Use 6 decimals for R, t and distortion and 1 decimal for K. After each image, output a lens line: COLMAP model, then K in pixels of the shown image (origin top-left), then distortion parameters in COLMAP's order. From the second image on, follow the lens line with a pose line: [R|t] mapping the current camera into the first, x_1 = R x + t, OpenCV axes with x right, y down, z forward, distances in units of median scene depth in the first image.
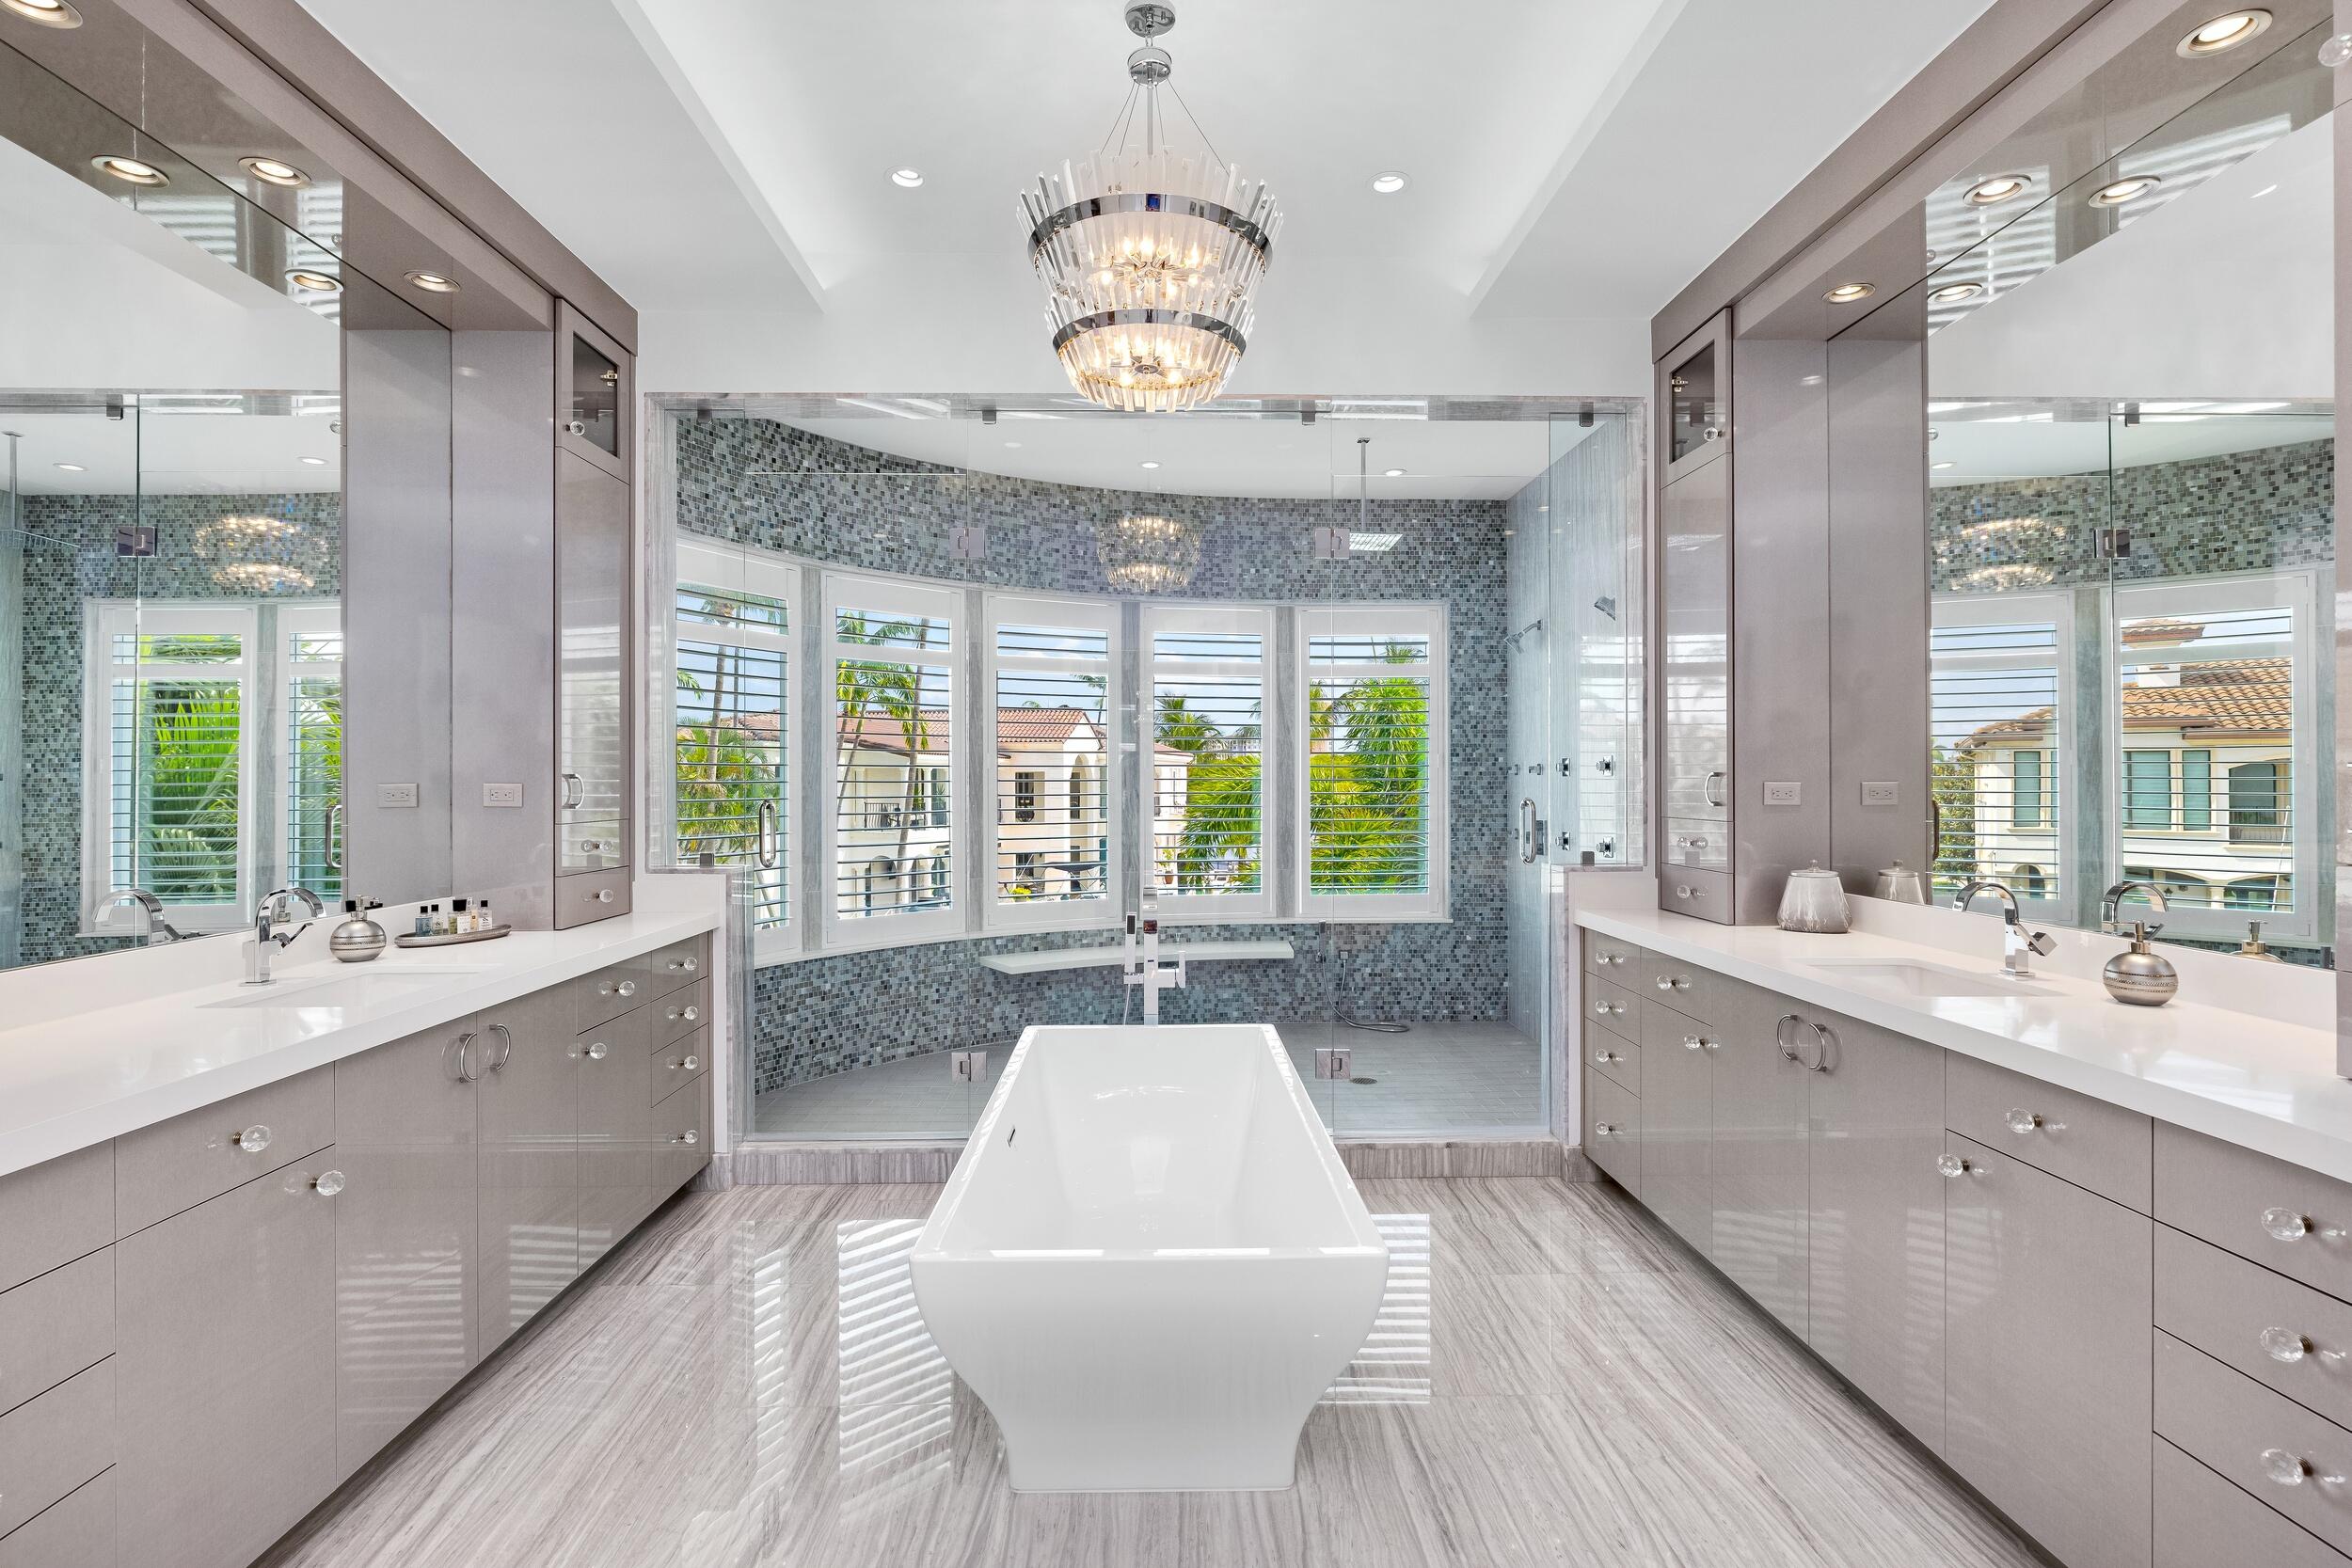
lens RADIAL K [[1110.0, 0, 1162.5], [0, 1110.0, 786.2], [0, 0, 1]] dist [0.008191, -0.001600]
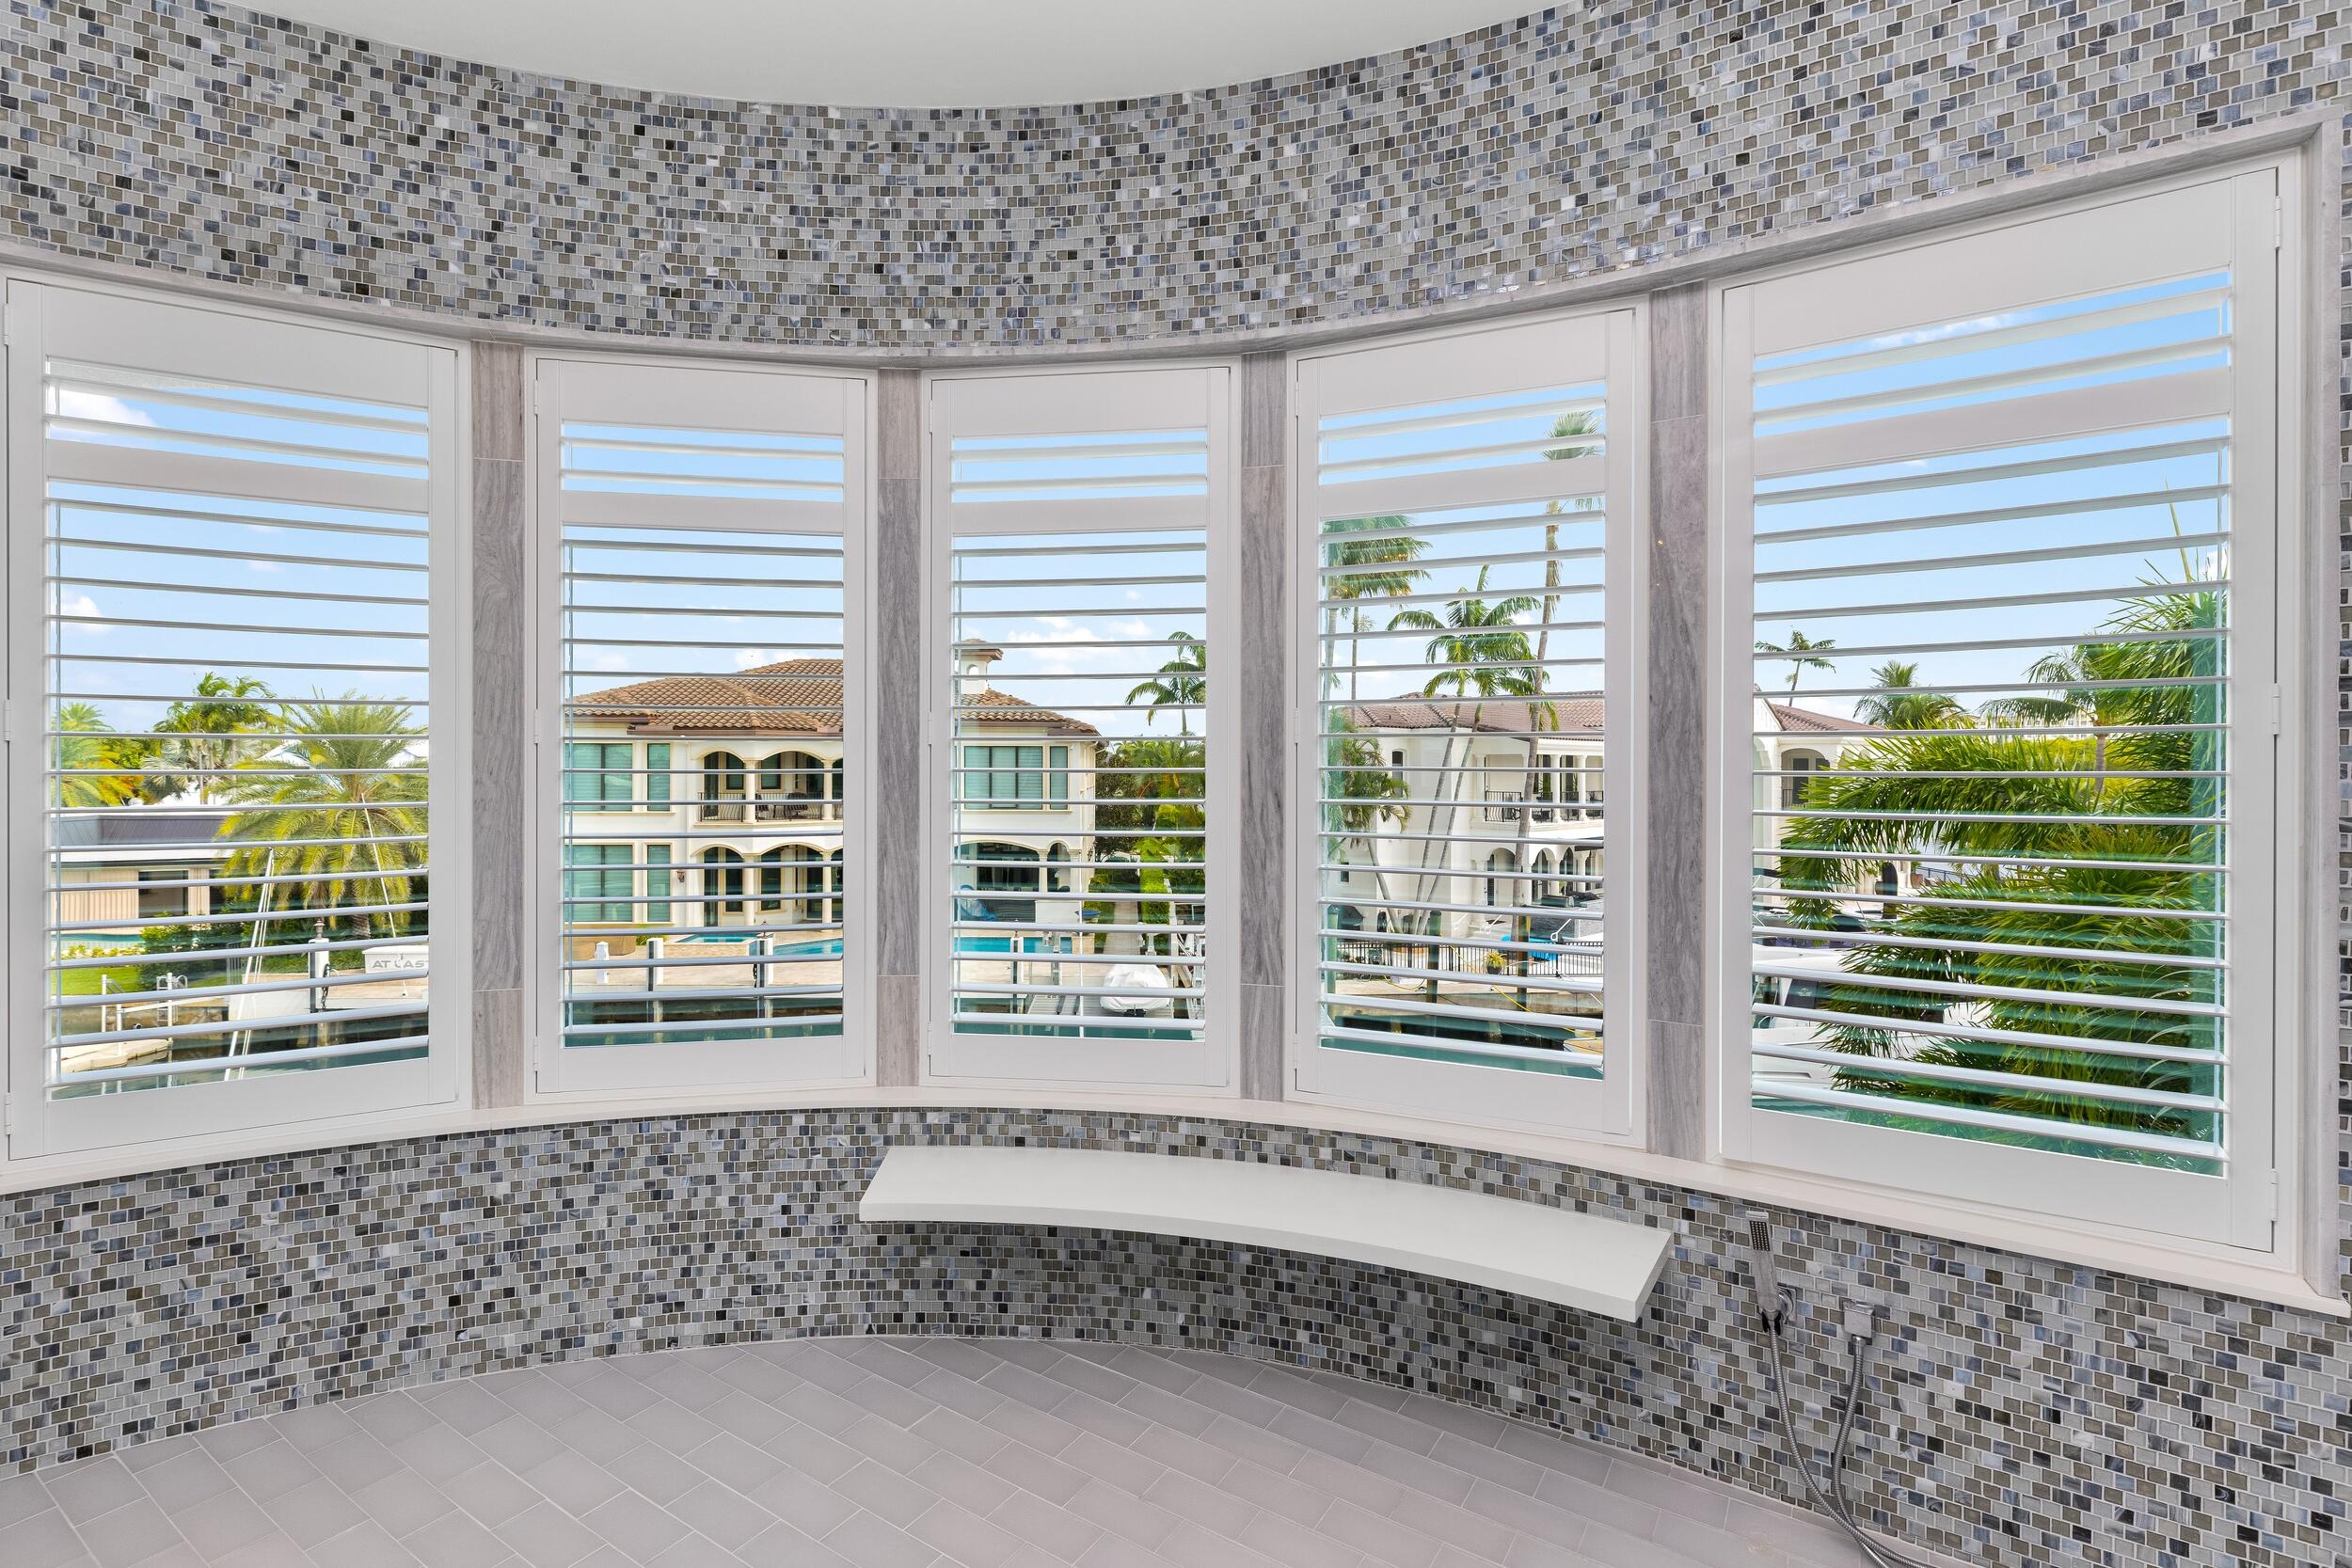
lens RADIAL K [[1069.9, 0, 1186.3], [0, 1069.9, 765.8], [0, 0, 1]] dist [0.008330, -0.001365]
pose [[0.831618, 0.004038, -0.555333, 0.194031], [-0.006673, 0.999974, -0.002721, -0.006340], [0.555308, 0.005969, 0.831623, 0.707001]]
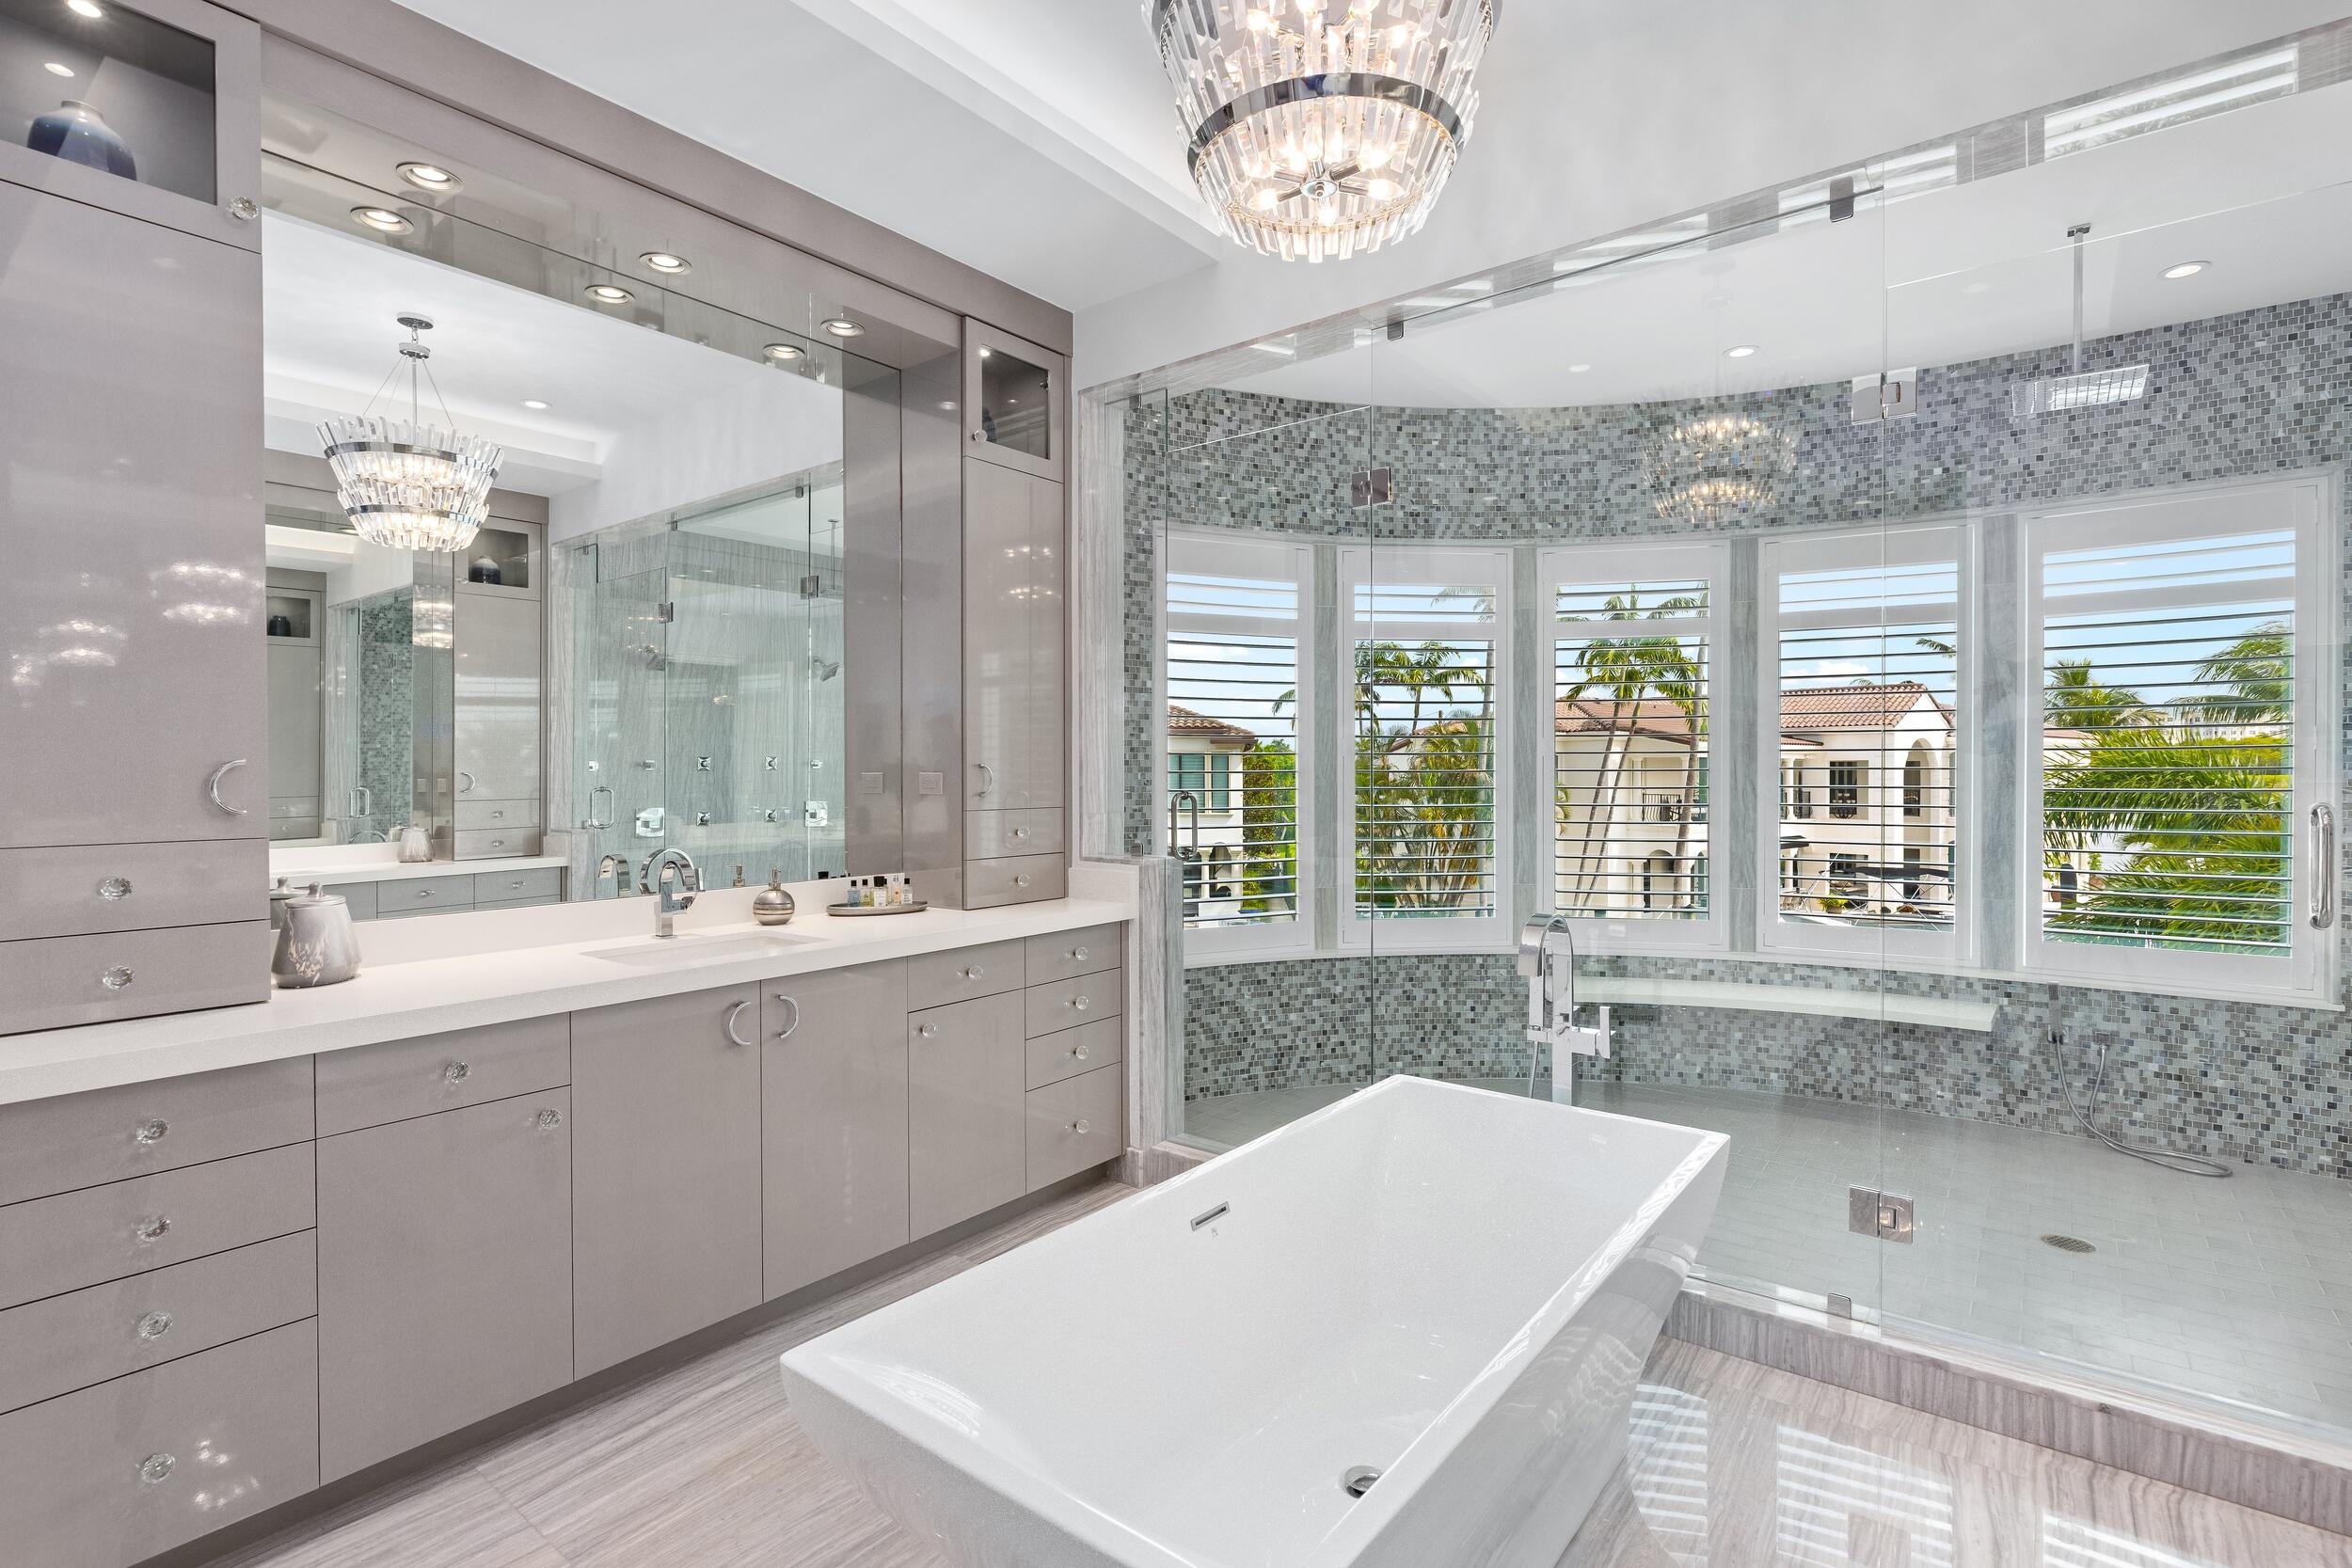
lens RADIAL K [[1110.0, 0, 1193.5], [0, 1110.0, 779.5], [0, 0, 1]] dist [0.008191, -0.001600]
pose [[0.784022, 0.005655, -0.620708, 0.167995], [-0.003380, 0.999983, 0.004841, -0.000970], [0.620724, -0.001697, 0.784027, 0.173356]]
